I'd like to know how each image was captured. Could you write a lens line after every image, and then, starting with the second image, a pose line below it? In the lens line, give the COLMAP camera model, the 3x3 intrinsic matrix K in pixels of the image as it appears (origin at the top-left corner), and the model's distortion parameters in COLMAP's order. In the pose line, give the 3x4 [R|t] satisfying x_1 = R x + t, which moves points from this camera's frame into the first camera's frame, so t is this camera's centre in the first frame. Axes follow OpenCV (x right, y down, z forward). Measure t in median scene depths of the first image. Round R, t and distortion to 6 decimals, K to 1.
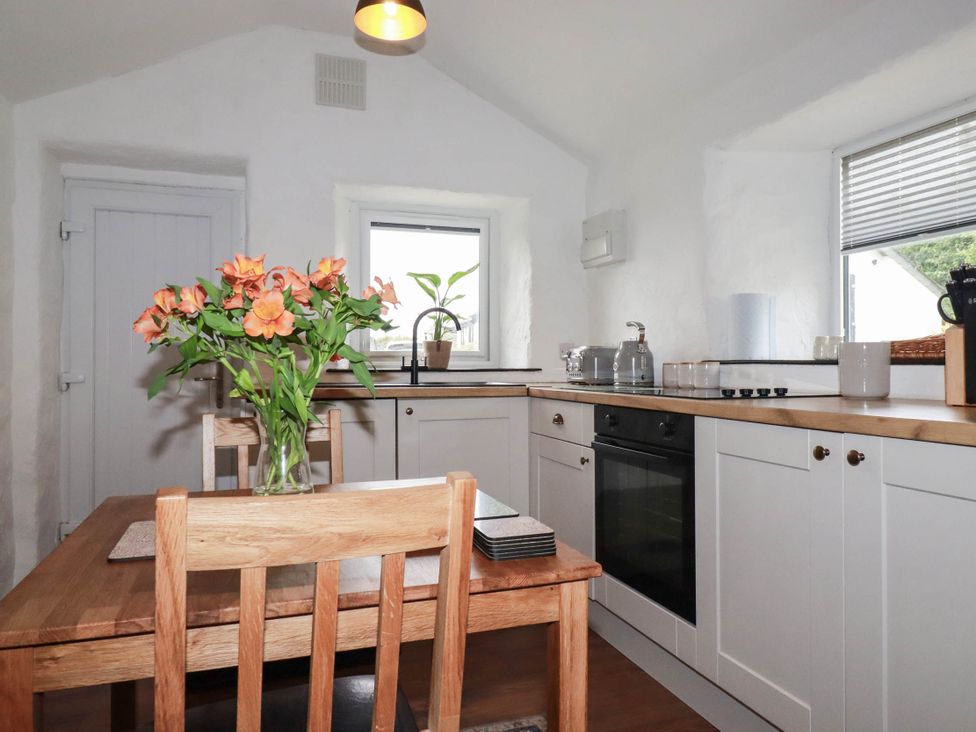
lens RADIAL K [[667.2, 0, 488.0], [0, 667.2, 366.0], [0, 0, 1]] dist [0.029715, -0.001058]
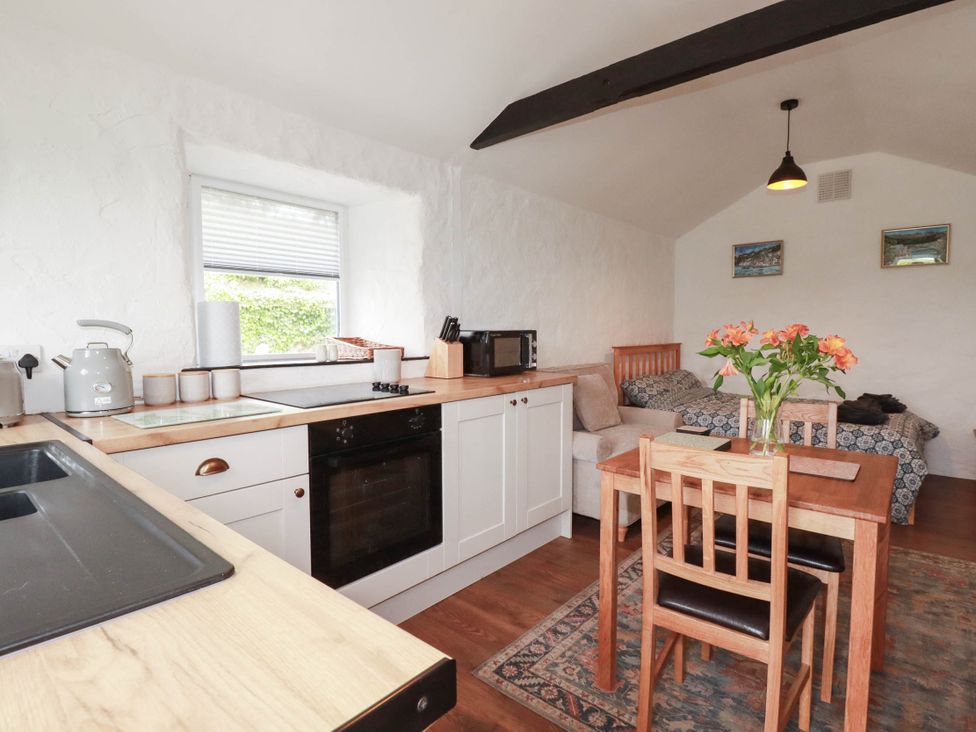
lens RADIAL K [[507.0, 0, 486.6], [0, 507.0, 359.6], [0, 0, 1]] dist [-0.016980, -0.000717]
pose [[-0.502465, -0.044960, 0.863428, -0.515006], [0.008013, 0.998362, 0.056650, -0.062347], [-0.864560, 0.035383, -0.501282, 1.085285]]
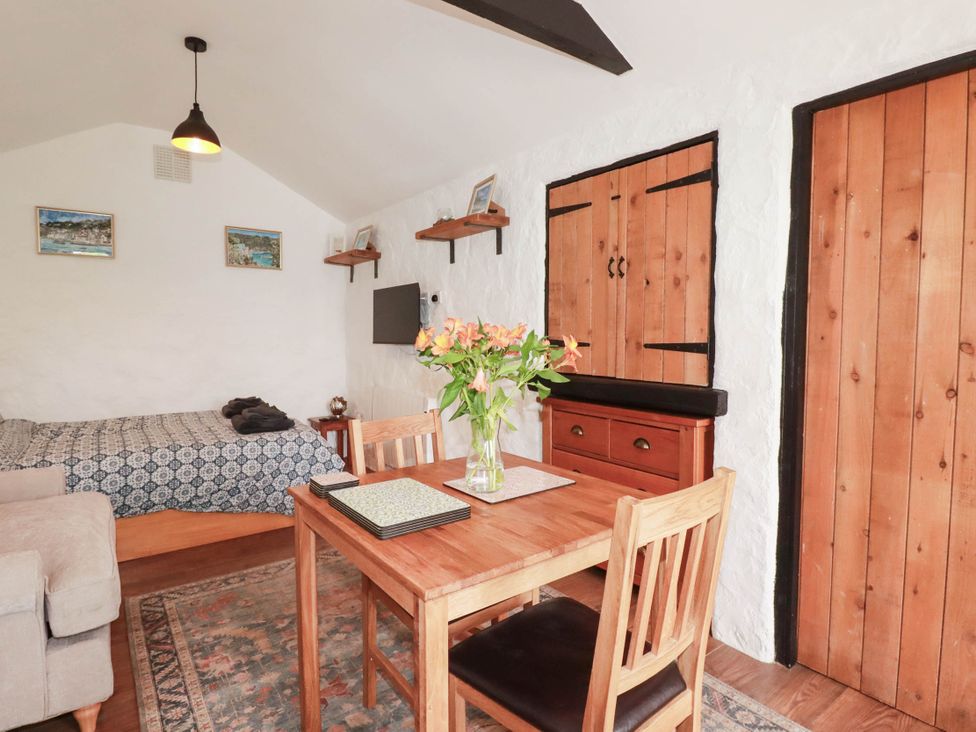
lens RADIAL K [[531.4, 0, 486.9], [0, 531.4, 360.5], [0, 0, 1]] dist [0.000589, -0.016460]
pose [[-0.950534, 0.016587, -0.310178, 0.012527], [-0.001730, 0.998275, 0.058683, -0.061685], [0.310616, 0.056317, -0.948866, 0.978672]]
